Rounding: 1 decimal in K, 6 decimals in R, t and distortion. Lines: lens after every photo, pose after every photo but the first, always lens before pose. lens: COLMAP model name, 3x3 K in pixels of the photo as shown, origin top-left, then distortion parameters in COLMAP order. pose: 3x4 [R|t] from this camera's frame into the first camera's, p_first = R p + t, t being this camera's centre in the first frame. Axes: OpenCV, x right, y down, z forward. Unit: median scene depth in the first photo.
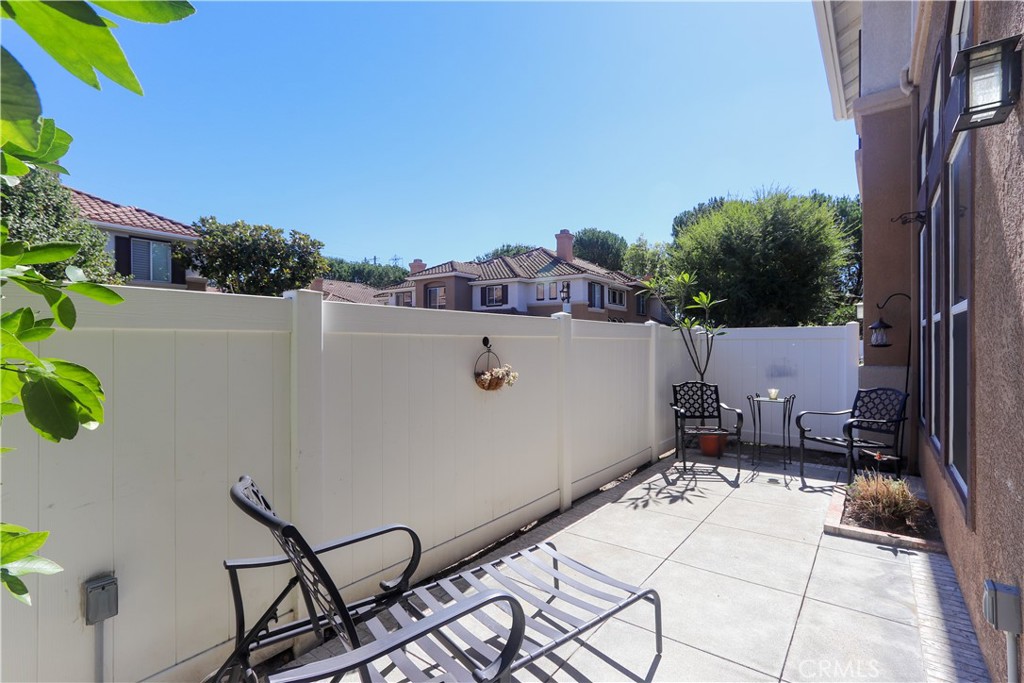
lens RADIAL K [[476.0, 0, 512.0], [0, 476.0, 341.5], [0, 0, 1]] dist [0.001842, 0.001061]
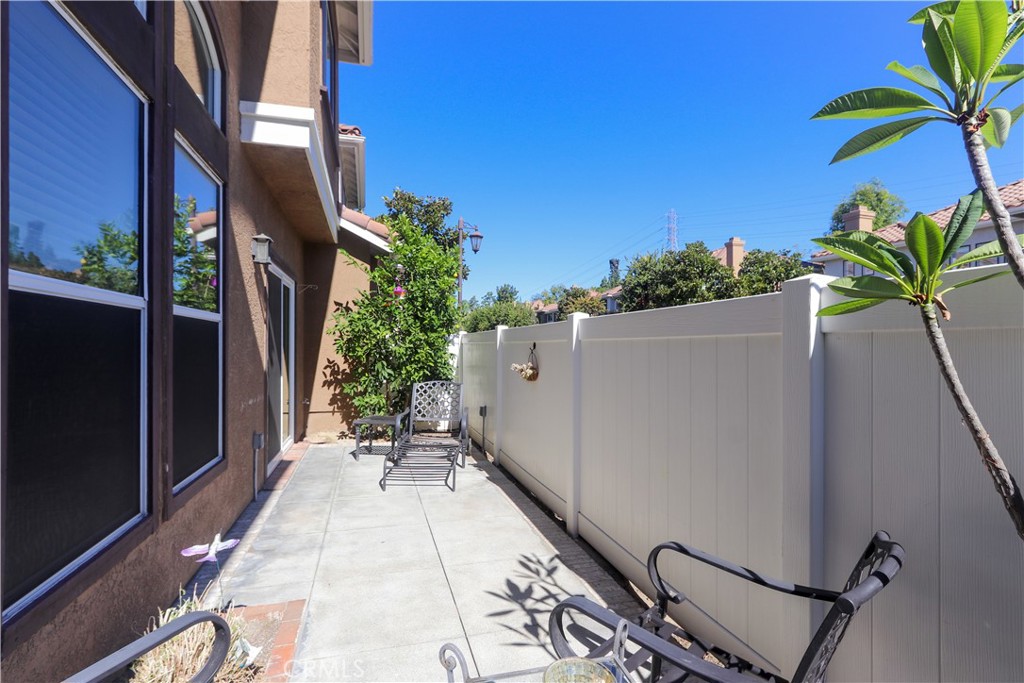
lens RADIAL K [[476.0, 0, 512.0], [0, 476.0, 341.5], [0, 0, 1]] dist [0.001842, 0.001061]
pose [[-0.581531, -0.002347, -0.813521, 0.877432], [0.004902, 0.999968, -0.006389, -0.002022], [0.813509, -0.007704, -0.581501, 1.385794]]
